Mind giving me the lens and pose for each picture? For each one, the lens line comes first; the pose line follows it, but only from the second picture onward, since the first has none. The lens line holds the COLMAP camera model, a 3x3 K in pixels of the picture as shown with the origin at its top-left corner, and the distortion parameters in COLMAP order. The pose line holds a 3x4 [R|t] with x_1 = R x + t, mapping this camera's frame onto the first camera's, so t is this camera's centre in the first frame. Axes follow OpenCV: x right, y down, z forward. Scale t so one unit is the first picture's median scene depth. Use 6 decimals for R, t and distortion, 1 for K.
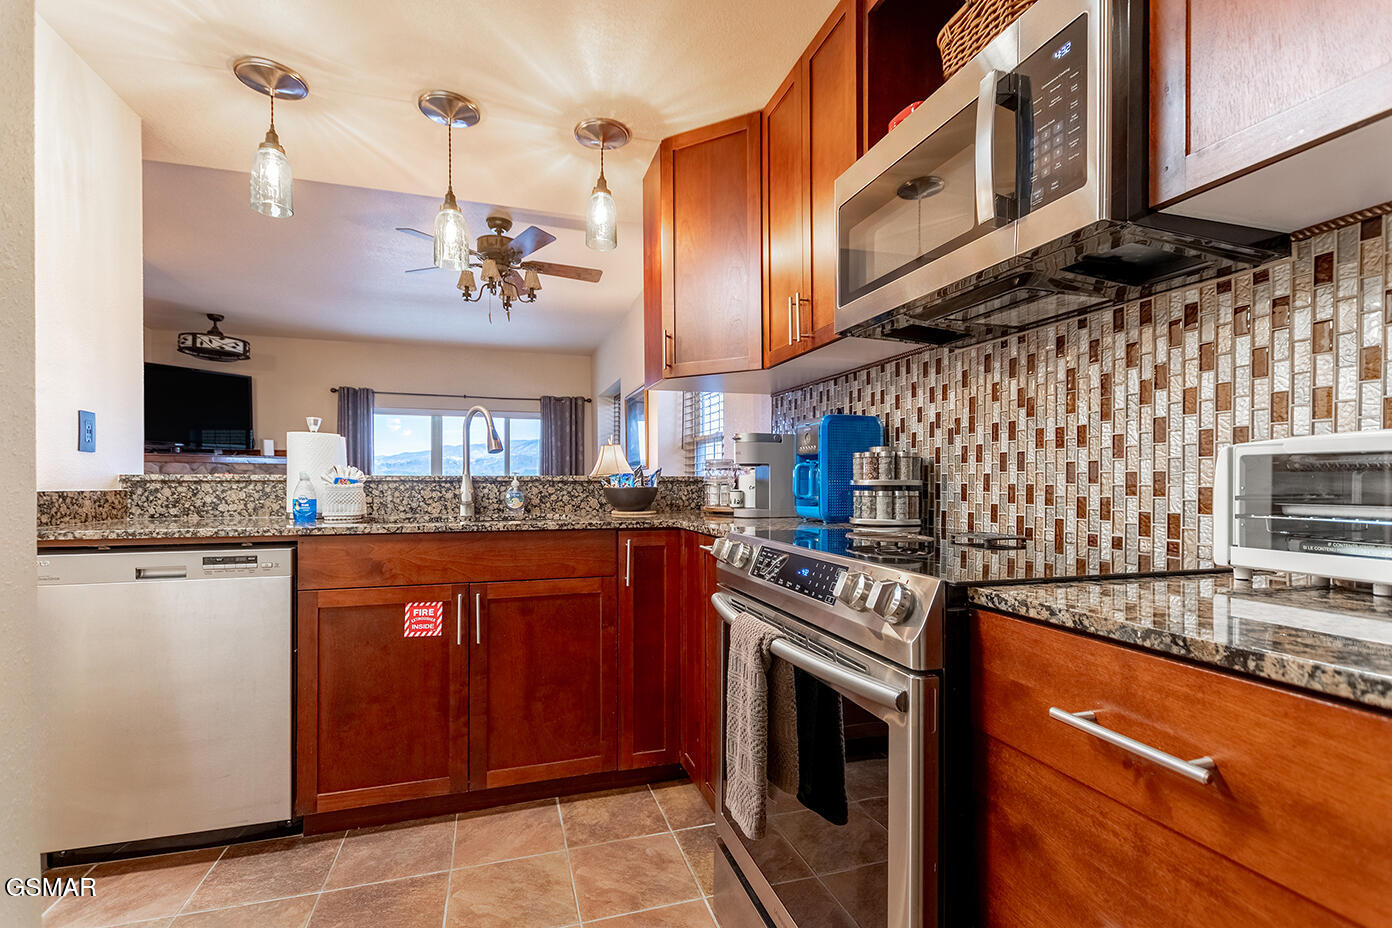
lens RADIAL K [[624.4, 0, 685.0], [0, 624.4, 480.6], [0, 0, 1]] dist [0.017324, -0.007322]
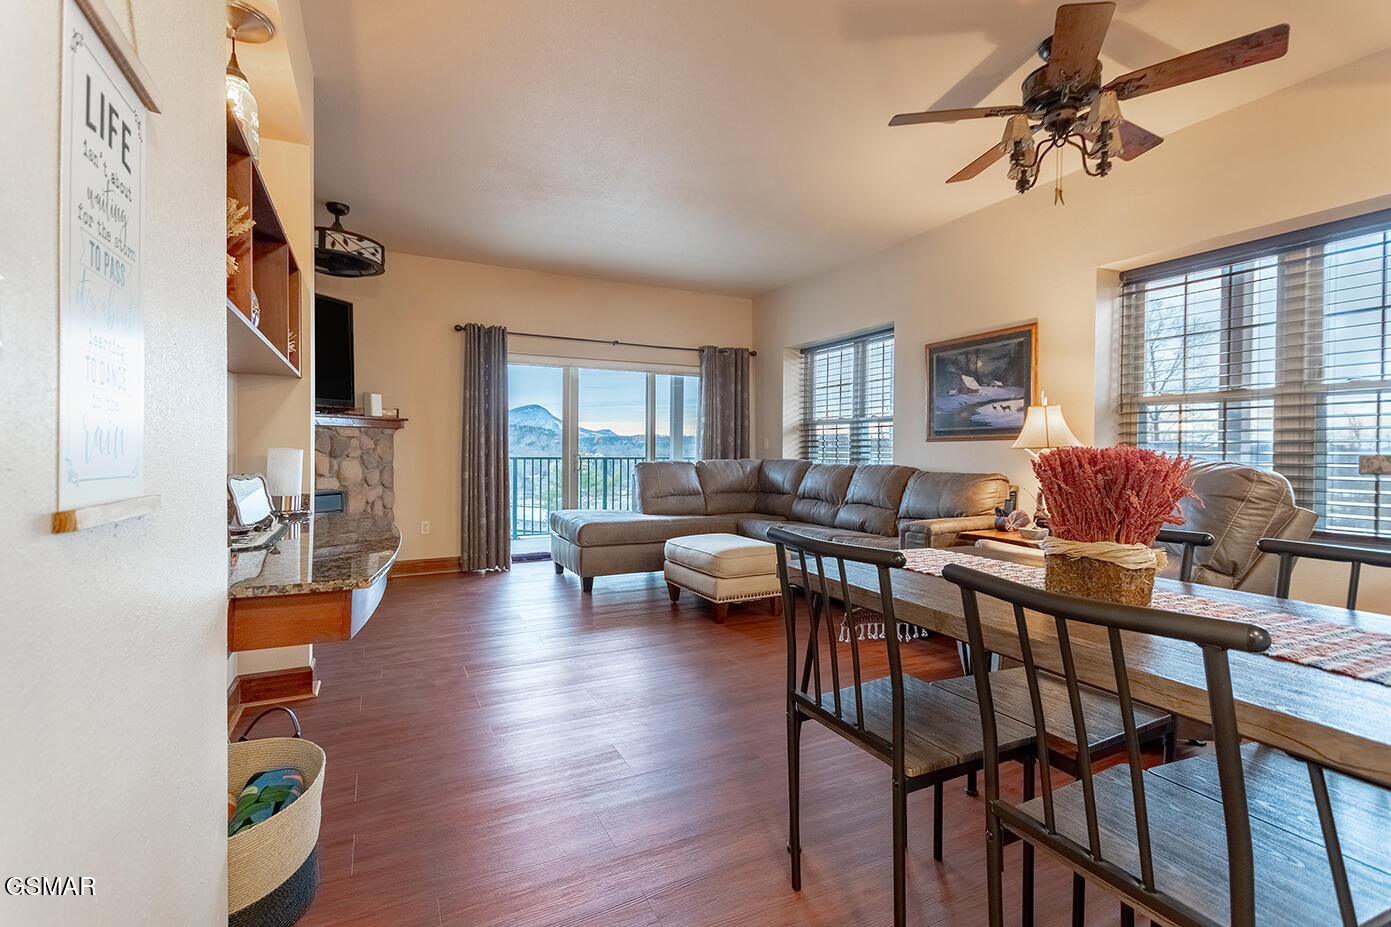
lens RADIAL K [[623.9, 0, 684.9], [0, 623.9, 457.7], [0, 0, 1]] dist [0.017324, -0.007322]
pose [[0.987285, 0.002627, 0.158936, -1.841877], [-0.004700, 0.999909, 0.012670, -0.012778], [-0.158888, -0.013256, 0.987208, 1.037709]]
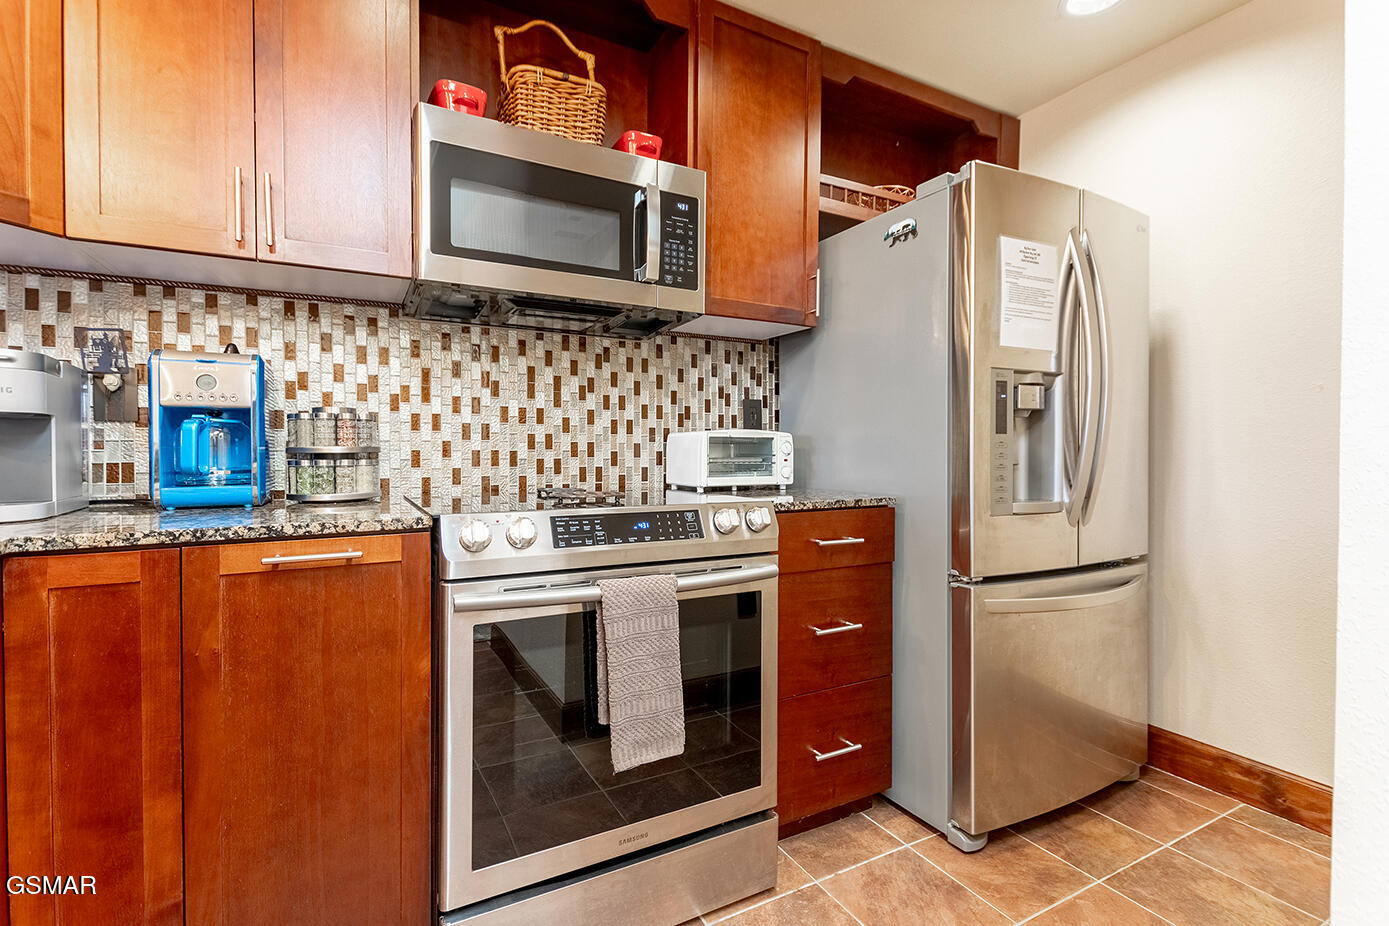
lens RADIAL K [[623.0, 0, 666.6], [0, 623.0, 454.1], [0, 0, 1]] dist [0.017324, -0.007322]
pose [[-0.176487, -0.009395, 0.984258, -0.646697], [-0.000431, 0.999955, 0.009467, 0.001274], [-0.984303, 0.001246, -0.176483, 0.776066]]
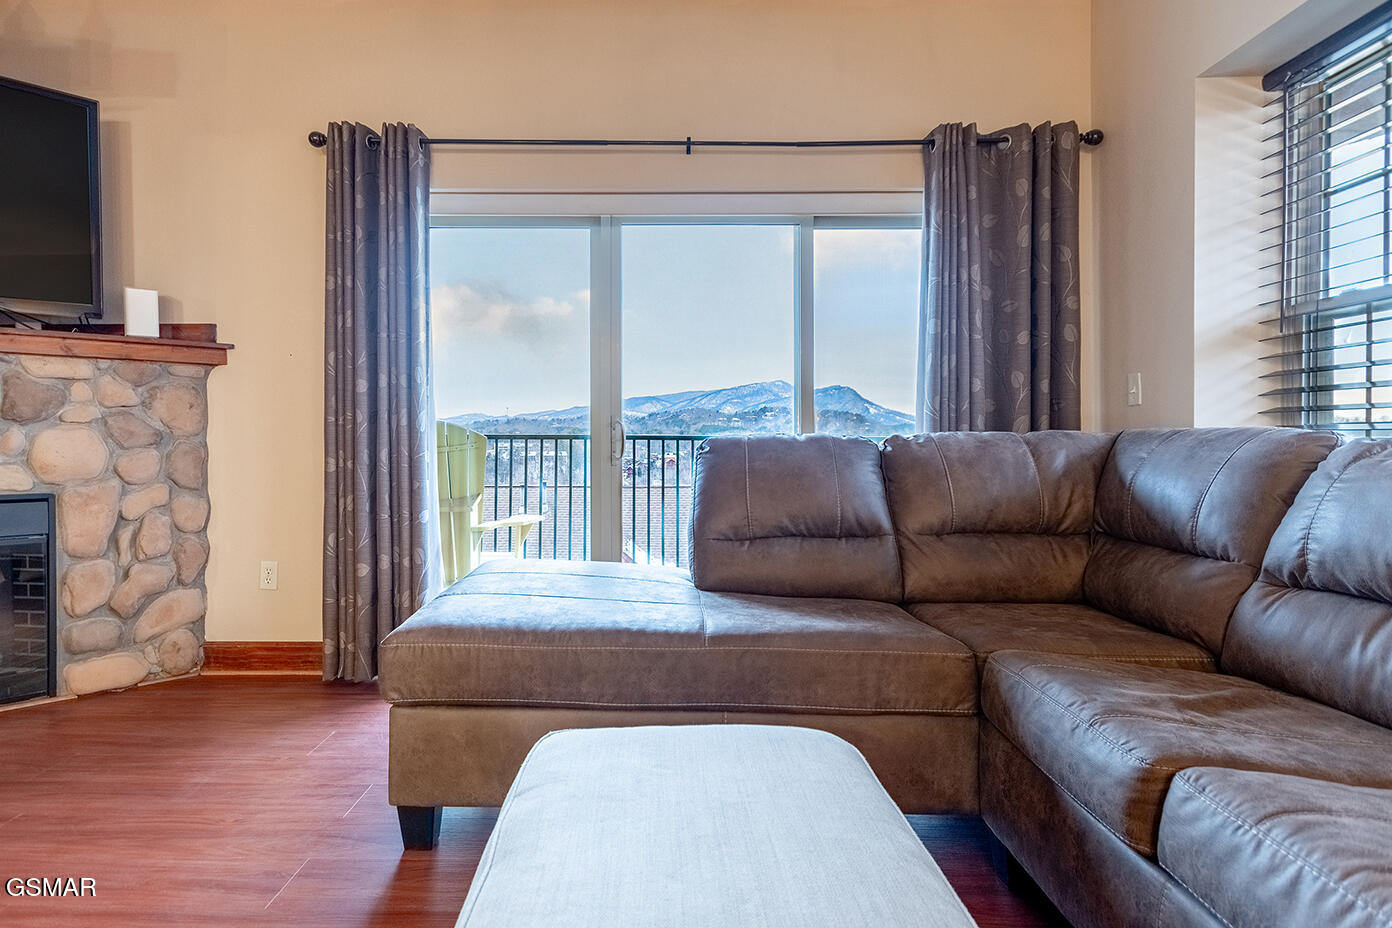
lens RADIAL K [[742.5, 0, 658.6], [0, 742.5, 440.6], [0, 0, 1]] dist [0.009453, -0.001059]
pose [[0.951414, 0.004877, -0.307876, -1.186841], [-0.003568, 0.999982, 0.004816, 0.055694], [0.307894, -0.003483, 0.951414, 3.013216]]
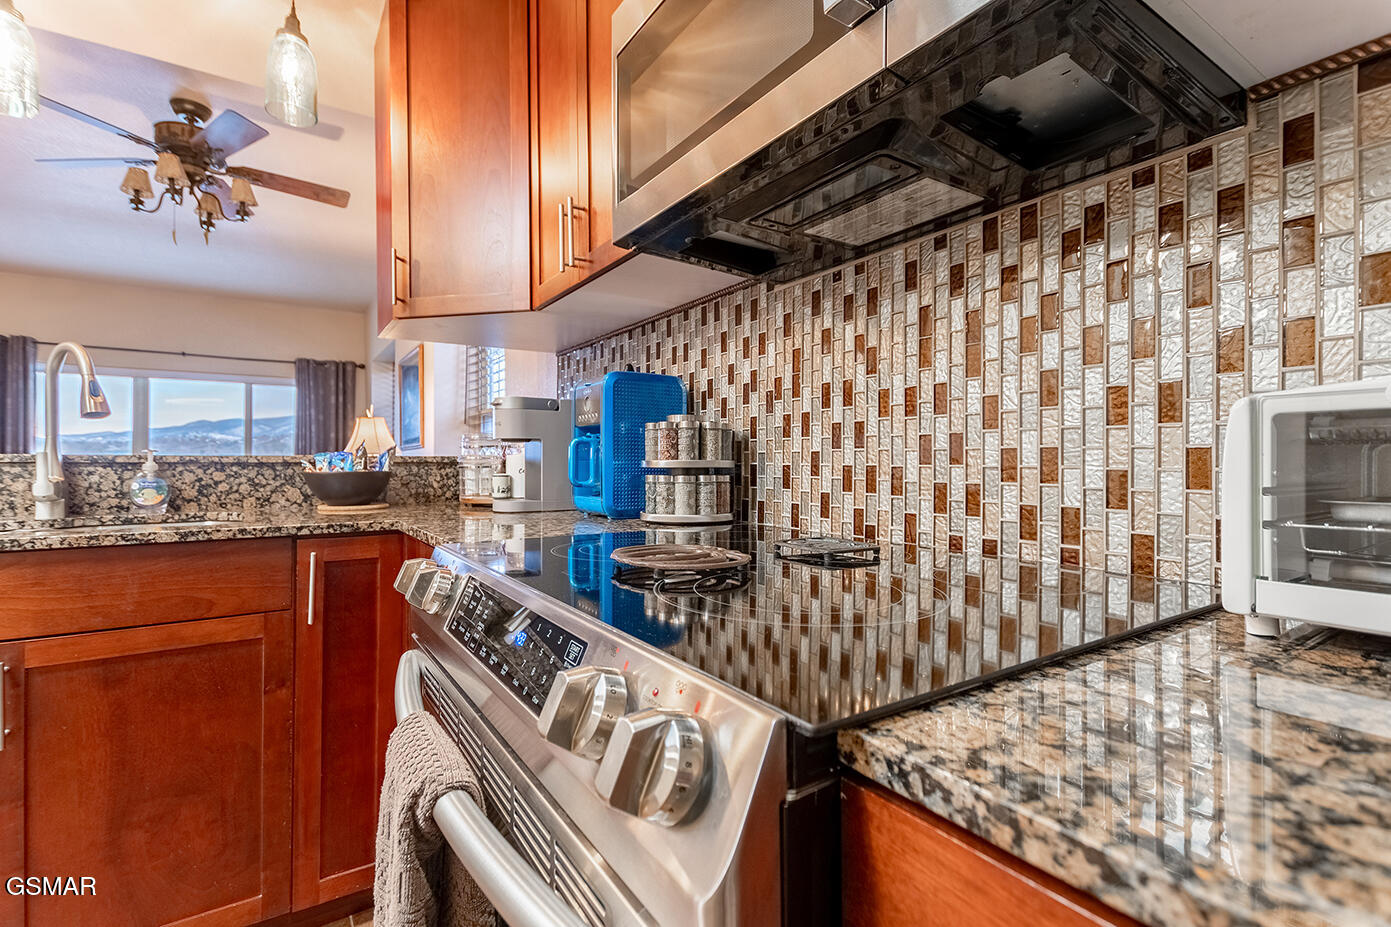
lens RADIAL K [[623.9, 0, 695.1], [0, 623.9, 459.7], [0, 0, 1]] dist [0.017324, -0.007322]
pose [[0.955958, -0.000952, 0.293503, 0.121941], [0.001756, 0.999995, -0.002478, 0.000167], [-0.293499, 0.002885, 0.955955, 0.317887]]
